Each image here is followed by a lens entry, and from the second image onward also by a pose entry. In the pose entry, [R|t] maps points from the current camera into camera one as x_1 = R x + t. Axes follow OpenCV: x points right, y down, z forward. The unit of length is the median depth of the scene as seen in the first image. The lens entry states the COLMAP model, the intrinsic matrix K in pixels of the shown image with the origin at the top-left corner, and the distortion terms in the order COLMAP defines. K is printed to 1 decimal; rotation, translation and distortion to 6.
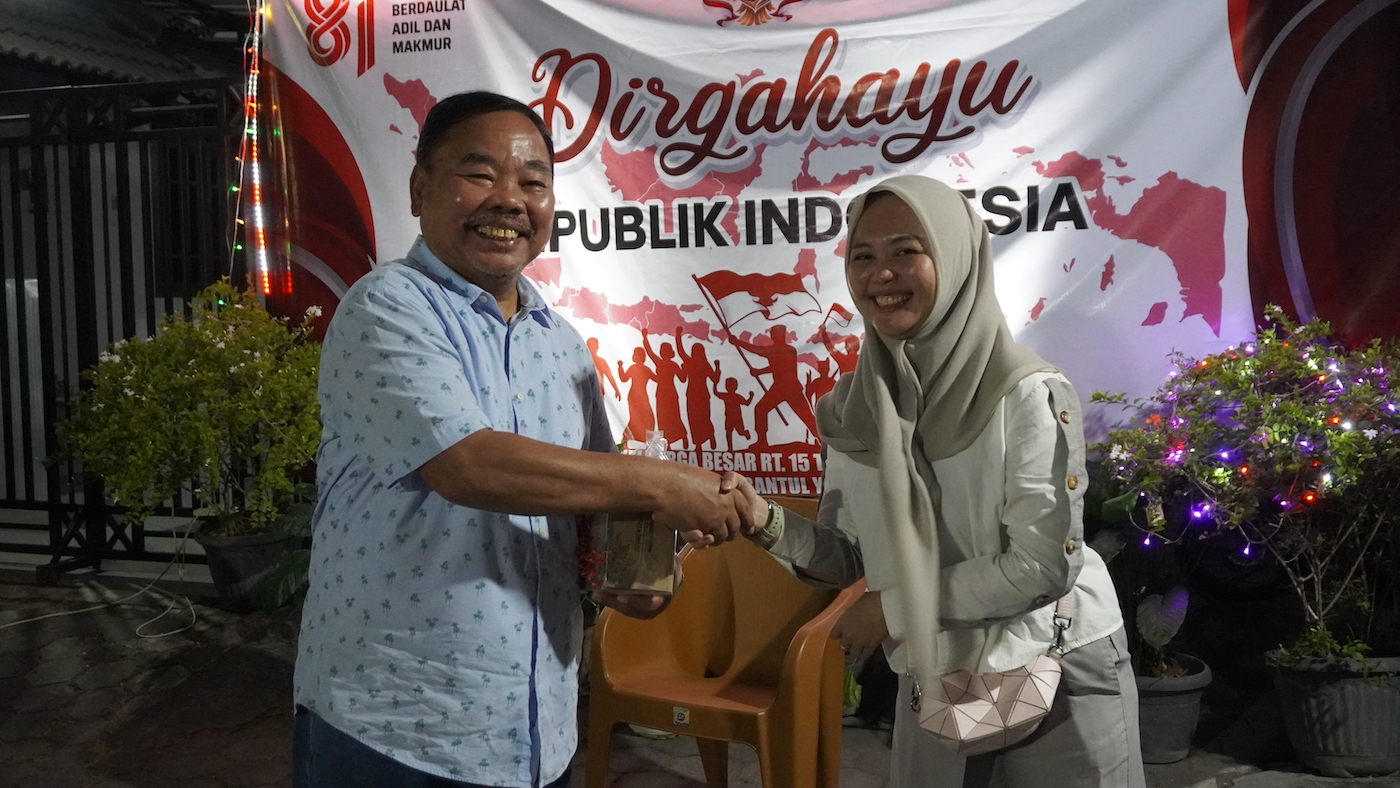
lens RADIAL K [[1360.2, 0, 694.3], [0, 1360.2, 395.6], [0, 0, 1]] dist [0.011967, -0.002281]
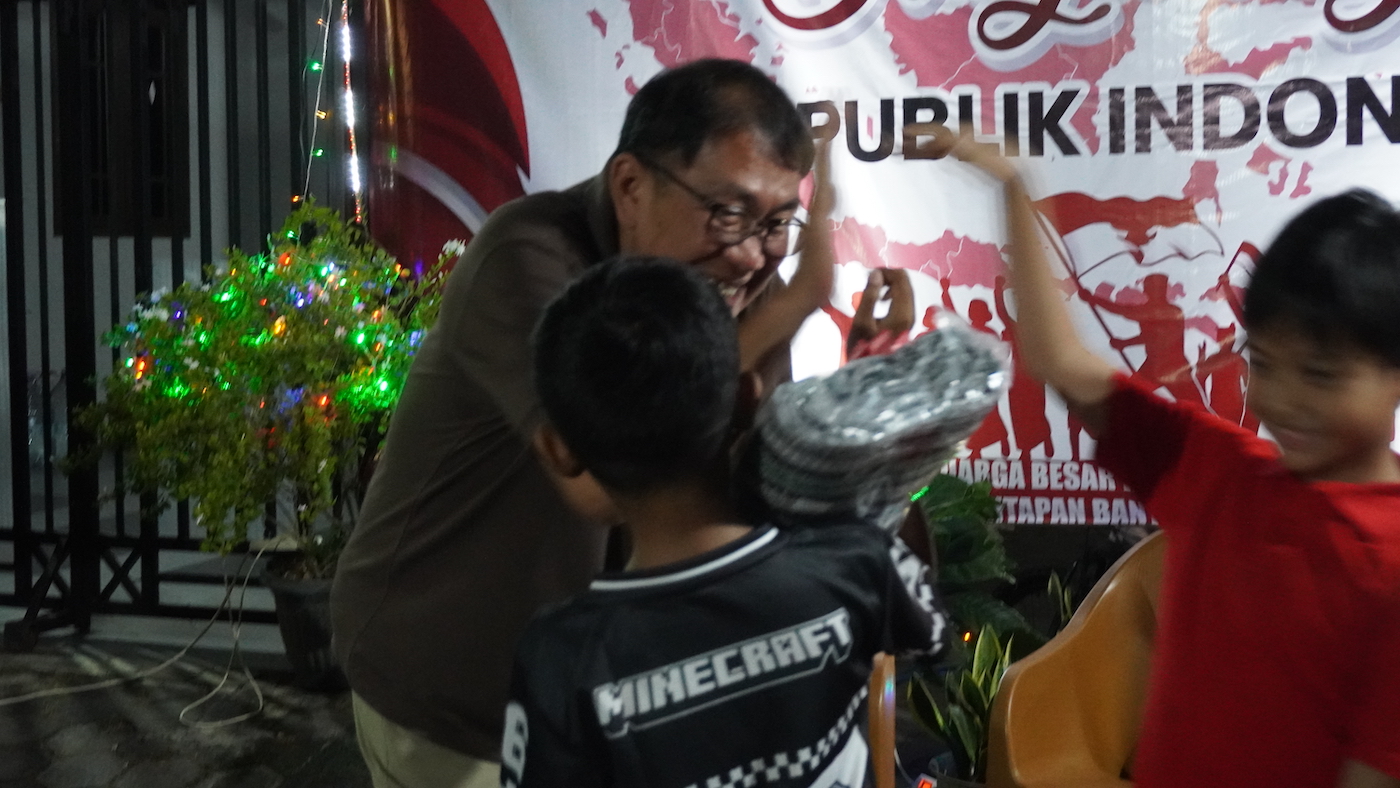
lens RADIAL K [[2179.1, 0, 685.6], [0, 2179.1, 394.1], [0, 0, 1]] dist [0.066598, 0.013682]
pose [[0.999308, 0.010724, -0.035627, -0.126991], [-0.010816, 0.999939, -0.002377, 0.012508], [0.035599, 0.002760, 0.999362, -0.085064]]
